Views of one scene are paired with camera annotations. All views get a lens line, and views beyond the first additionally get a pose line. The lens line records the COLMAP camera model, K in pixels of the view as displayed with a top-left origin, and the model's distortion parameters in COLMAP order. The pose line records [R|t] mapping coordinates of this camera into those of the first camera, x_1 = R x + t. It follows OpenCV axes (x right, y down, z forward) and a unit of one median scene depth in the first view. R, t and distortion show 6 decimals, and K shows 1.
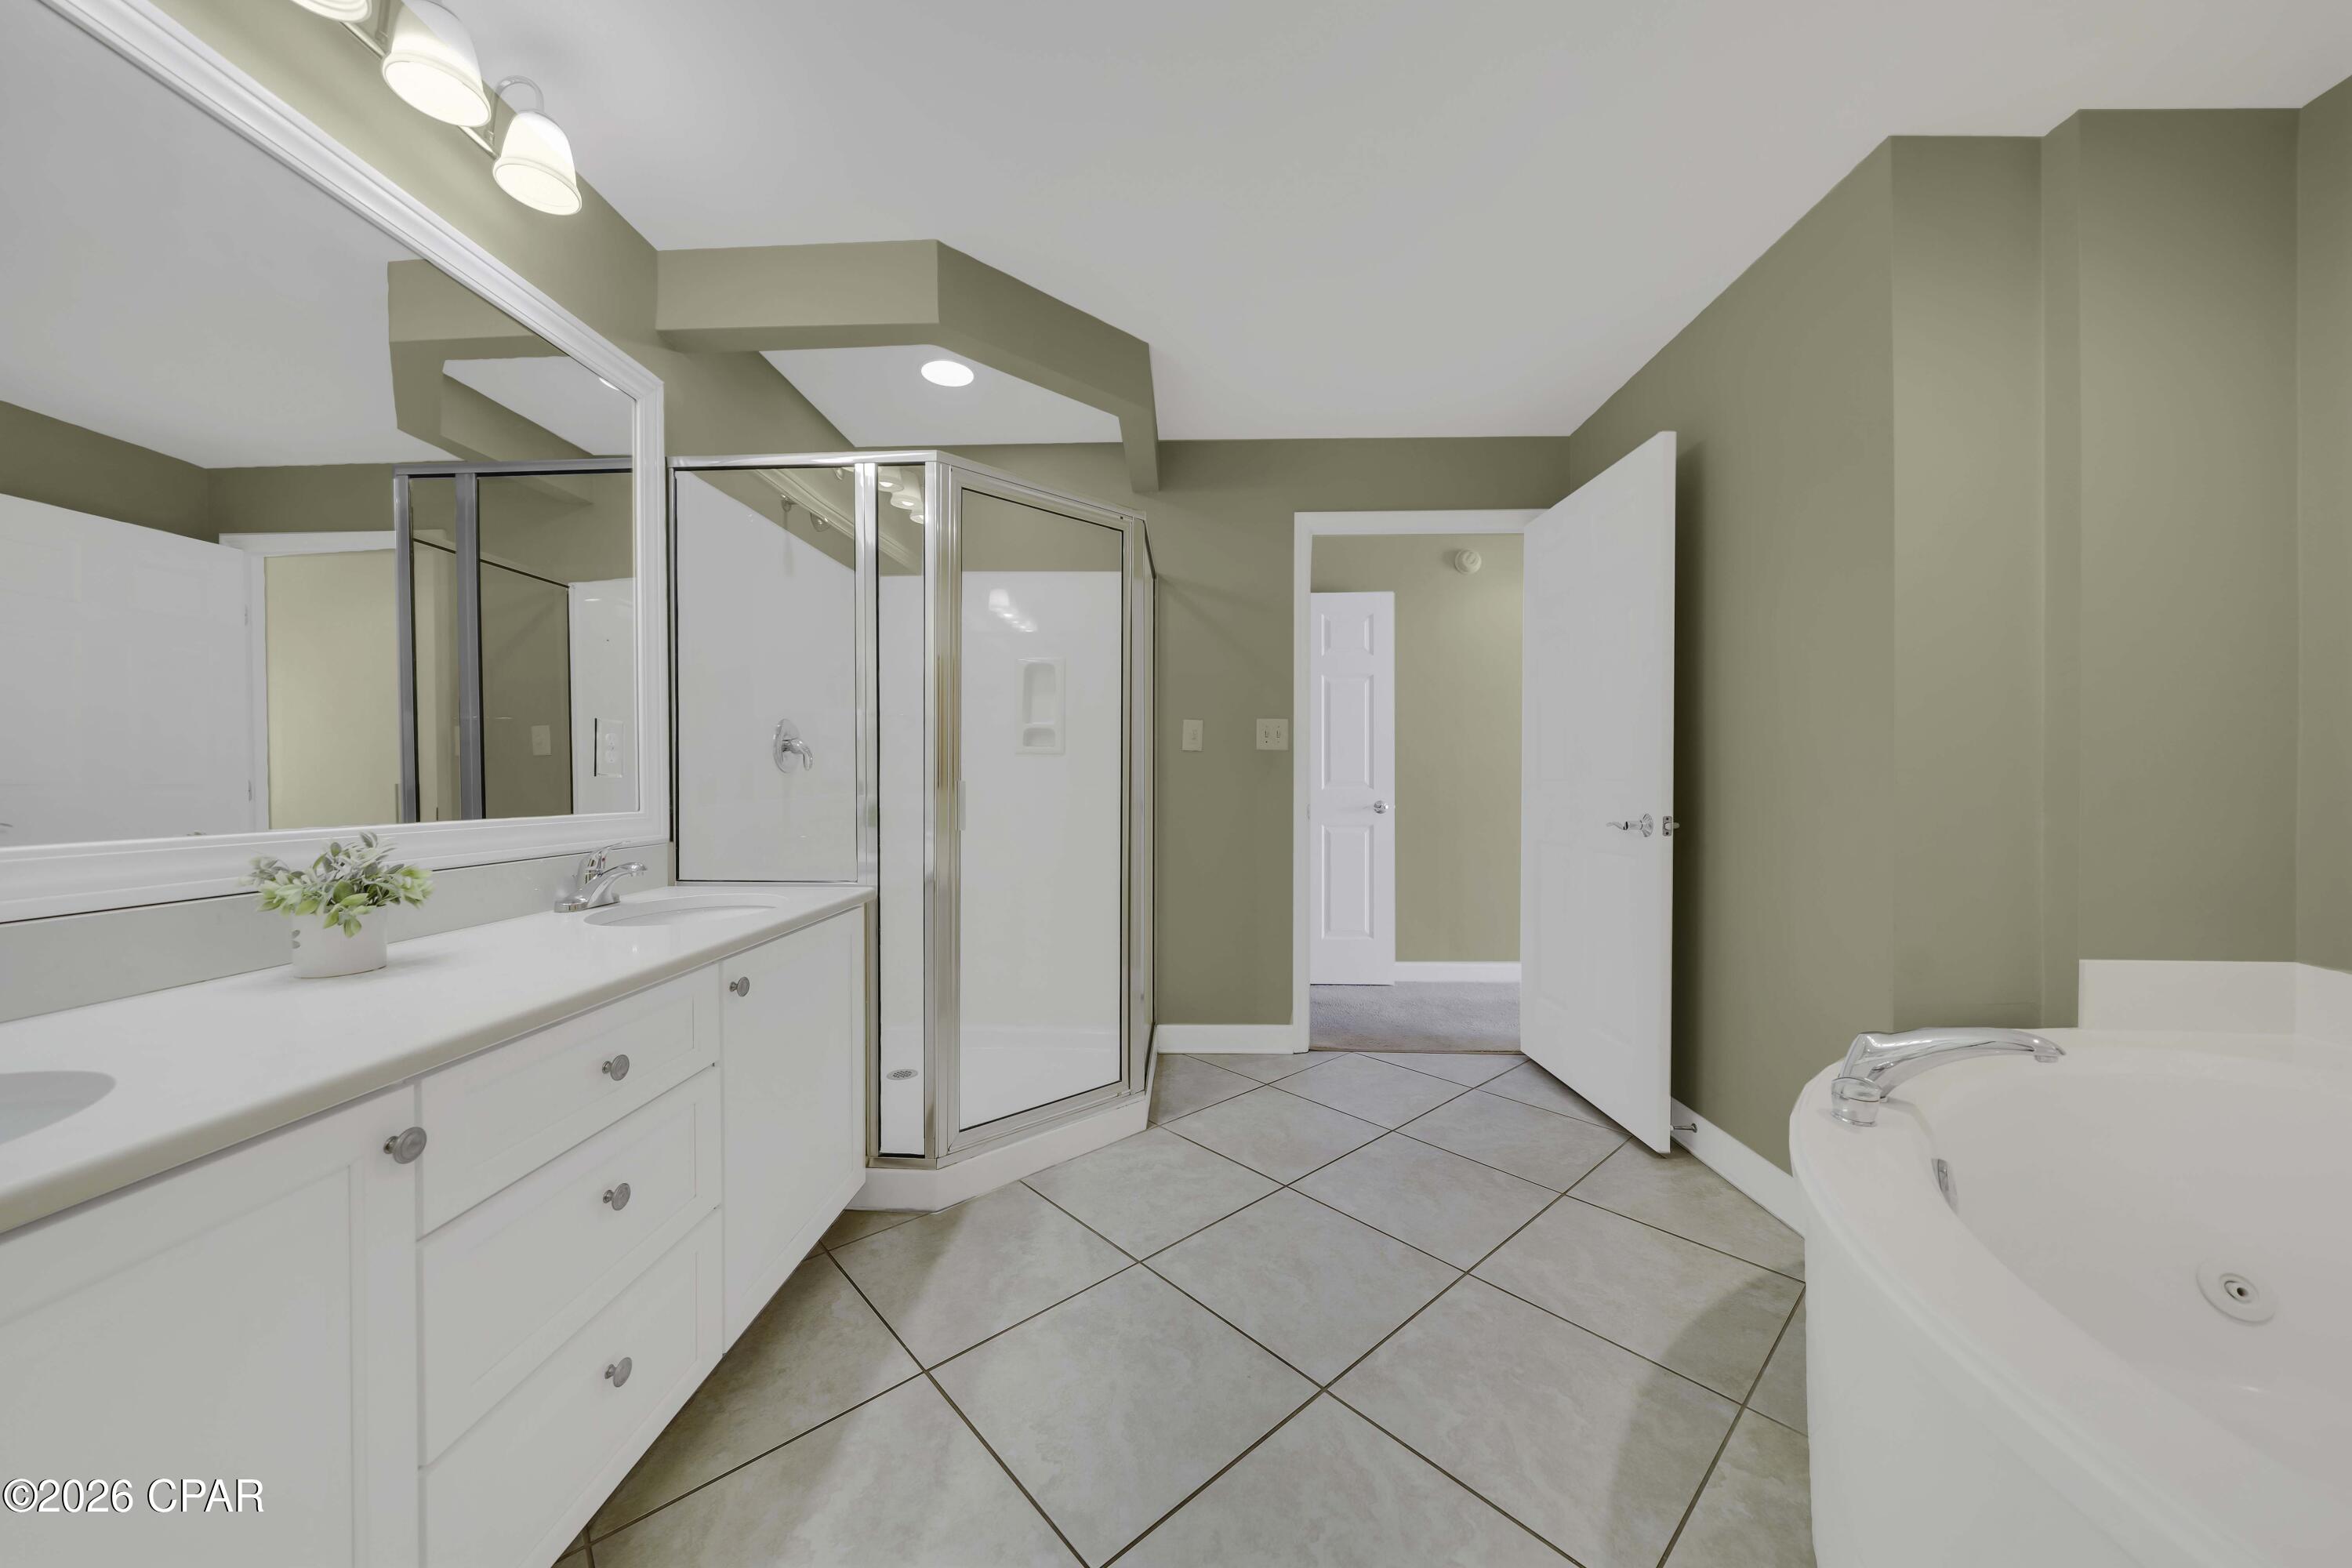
lens RADIAL K [[806.4, 0, 1174.0], [0, 806.4, 764.7], [0, 0, 1]] dist [-0.002719, 0.000114]
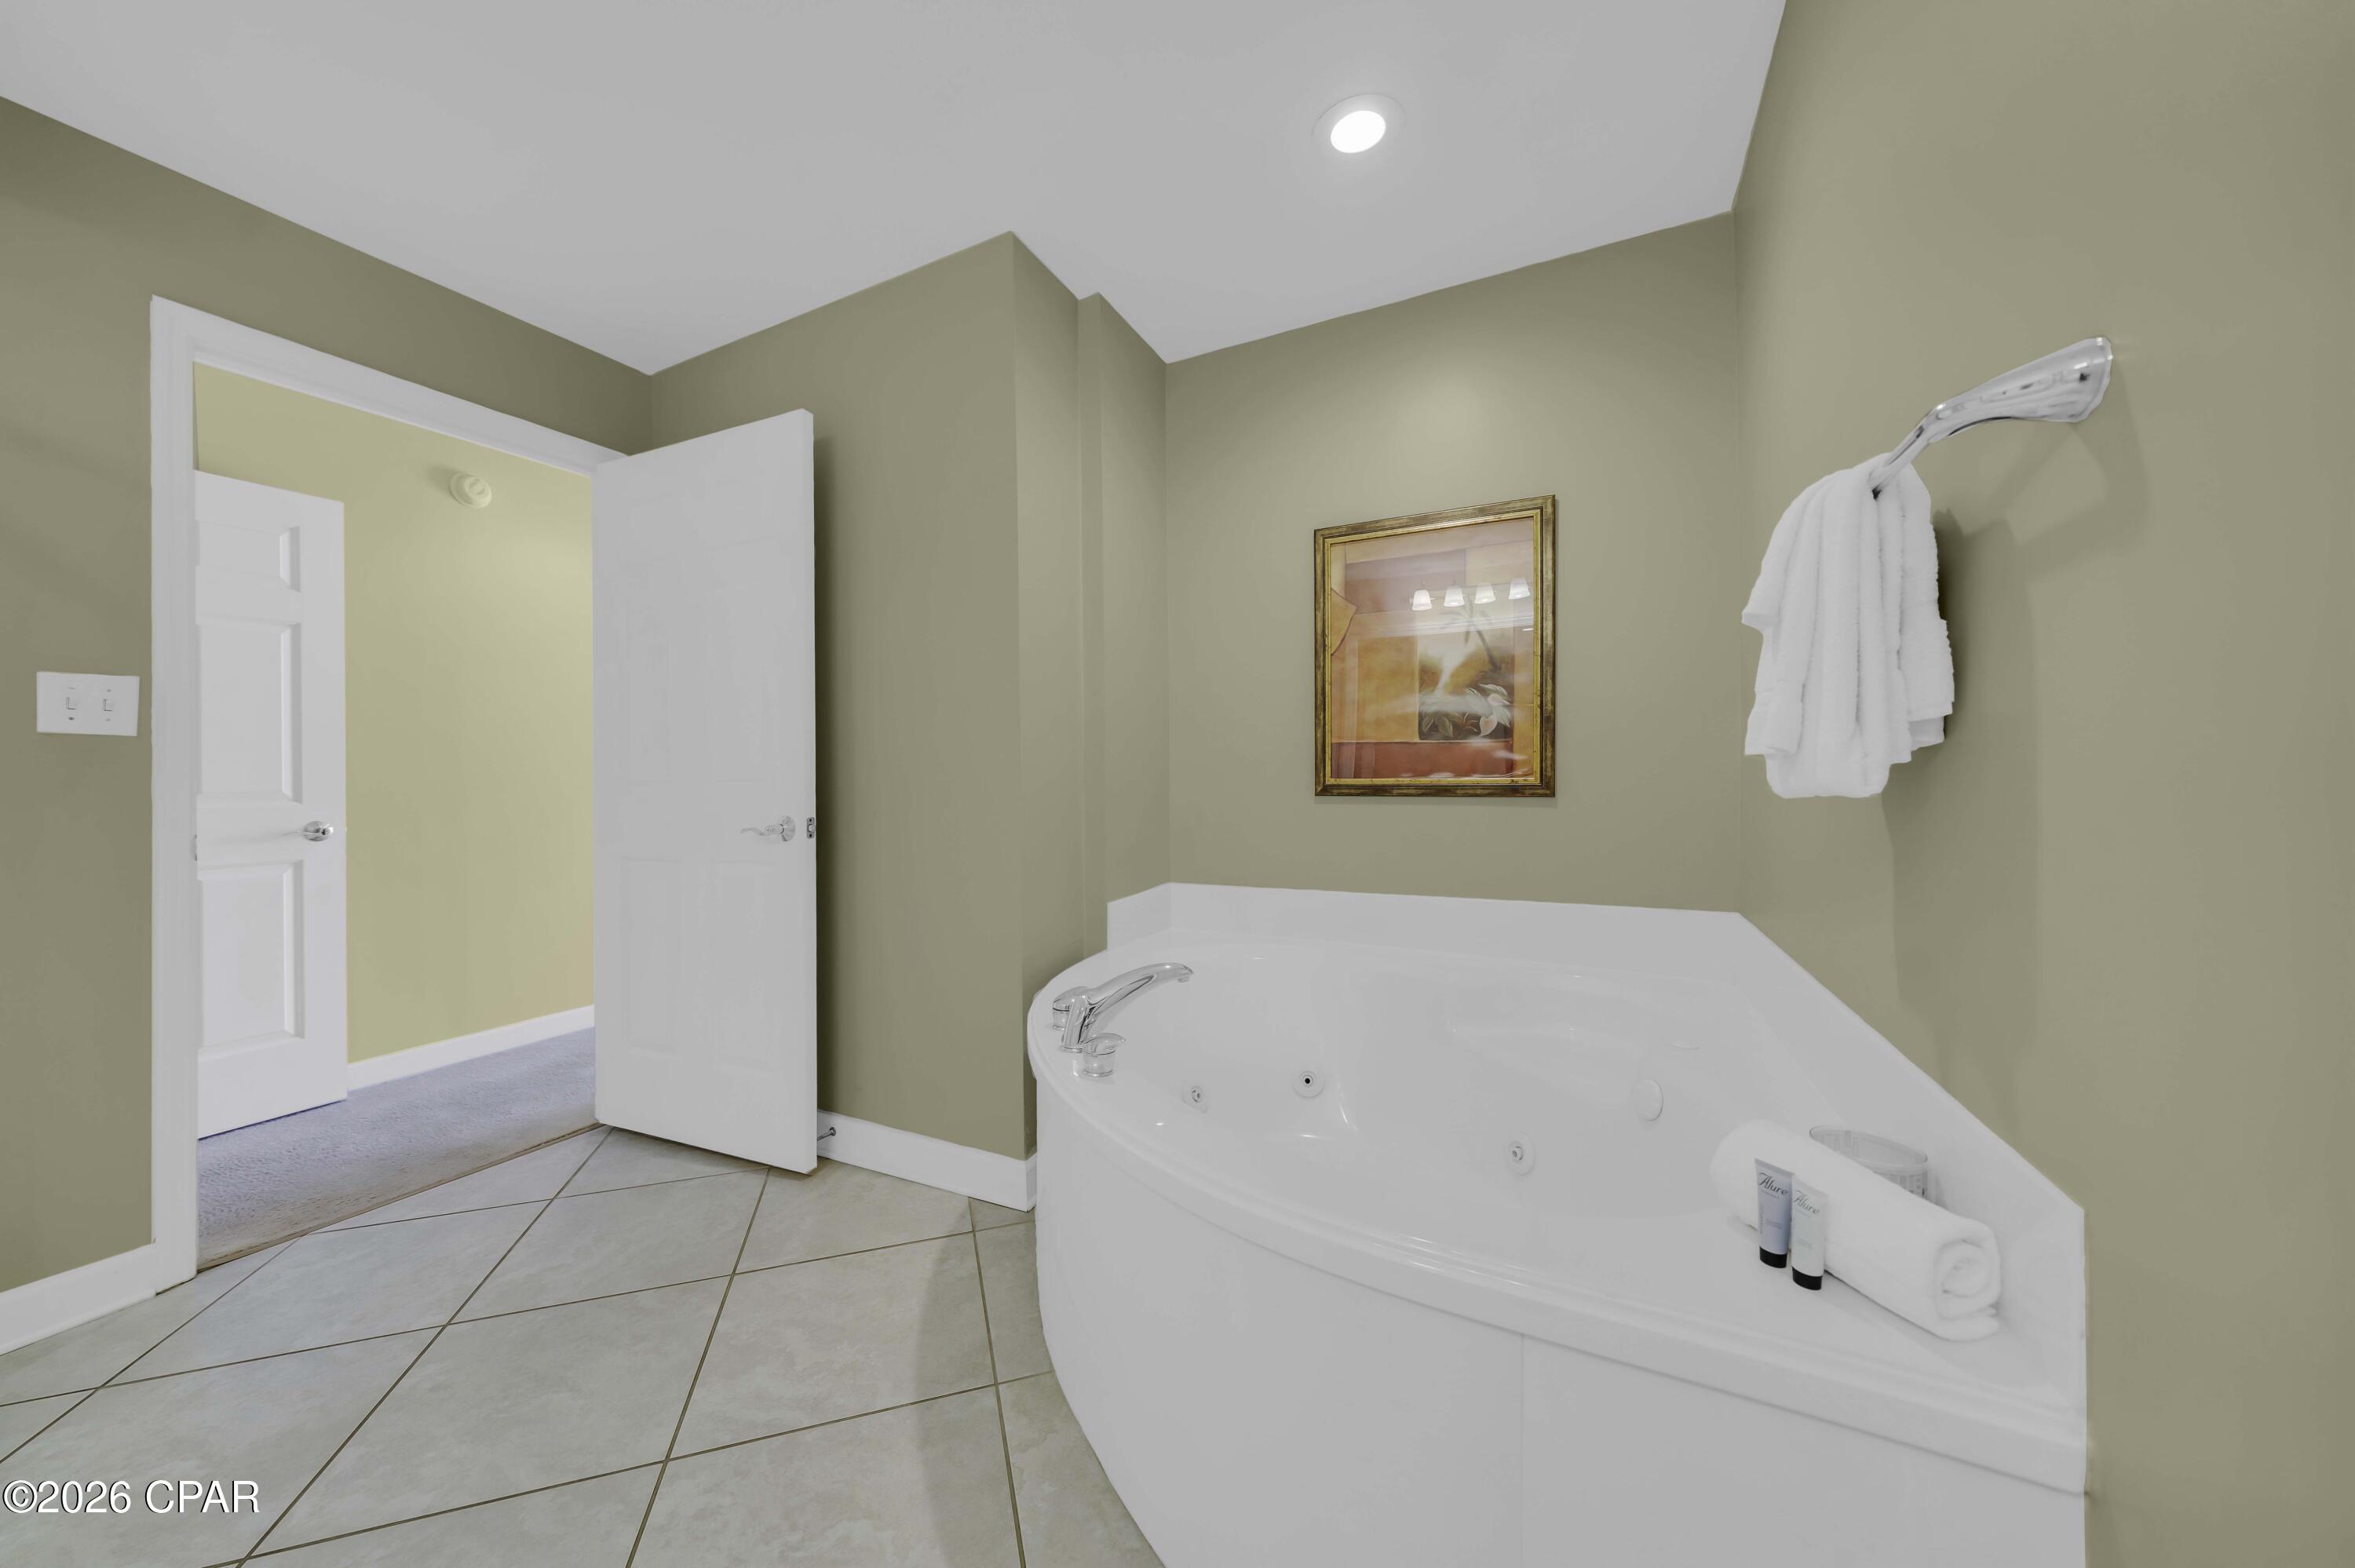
lens RADIAL K [[807.3, 0, 1161.4], [0, 807.3, 773.3], [0, 0, 1]] dist [-0.002719, 0.000114]
pose [[0.422118, -0.008346, 0.906502, -0.075684], [0.001790, 0.999963, 0.008374, 0.004281], [-0.906539, -0.001912, 0.422118, 0.217507]]
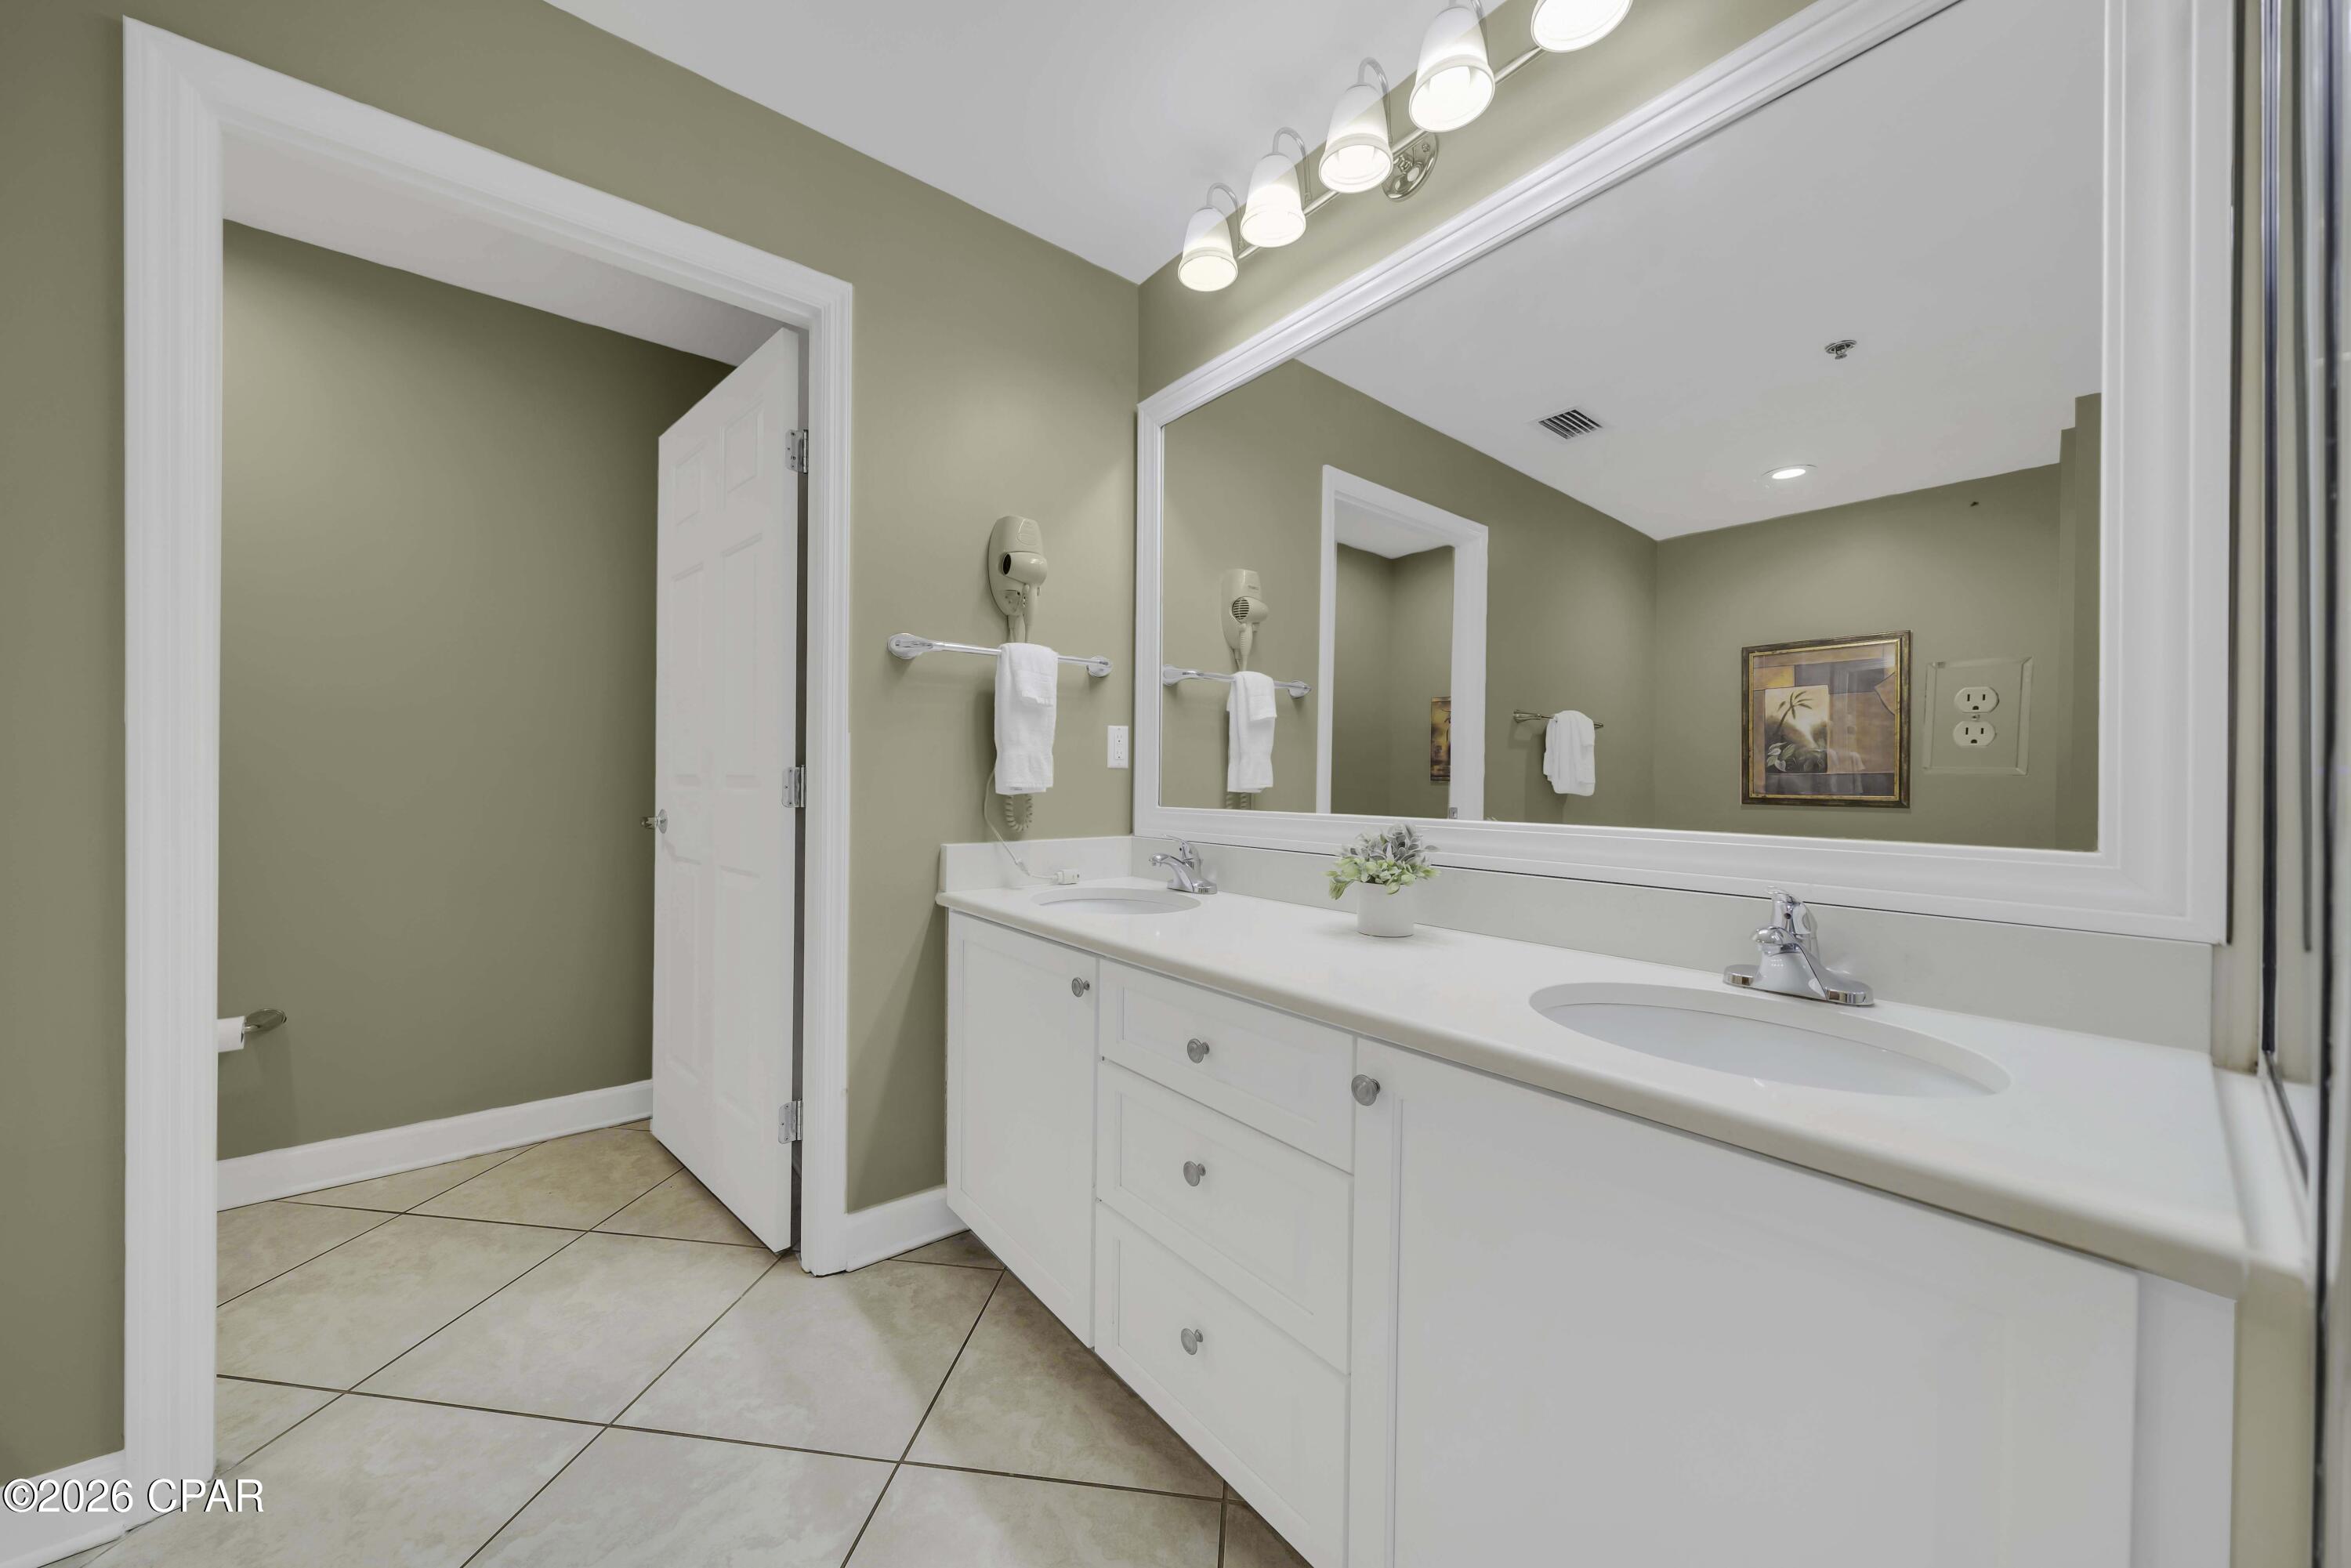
lens RADIAL K [[806.0, 0, 1161.8], [0, 806.0, 784.0], [0, 0, 1]] dist [-0.002719, 0.000114]
pose [[-0.762876, -0.001360, -0.646544, 0.009363], [0.004924, 0.999957, -0.007914, 0.018374], [0.646527, -0.009221, -0.762836, 0.836332]]
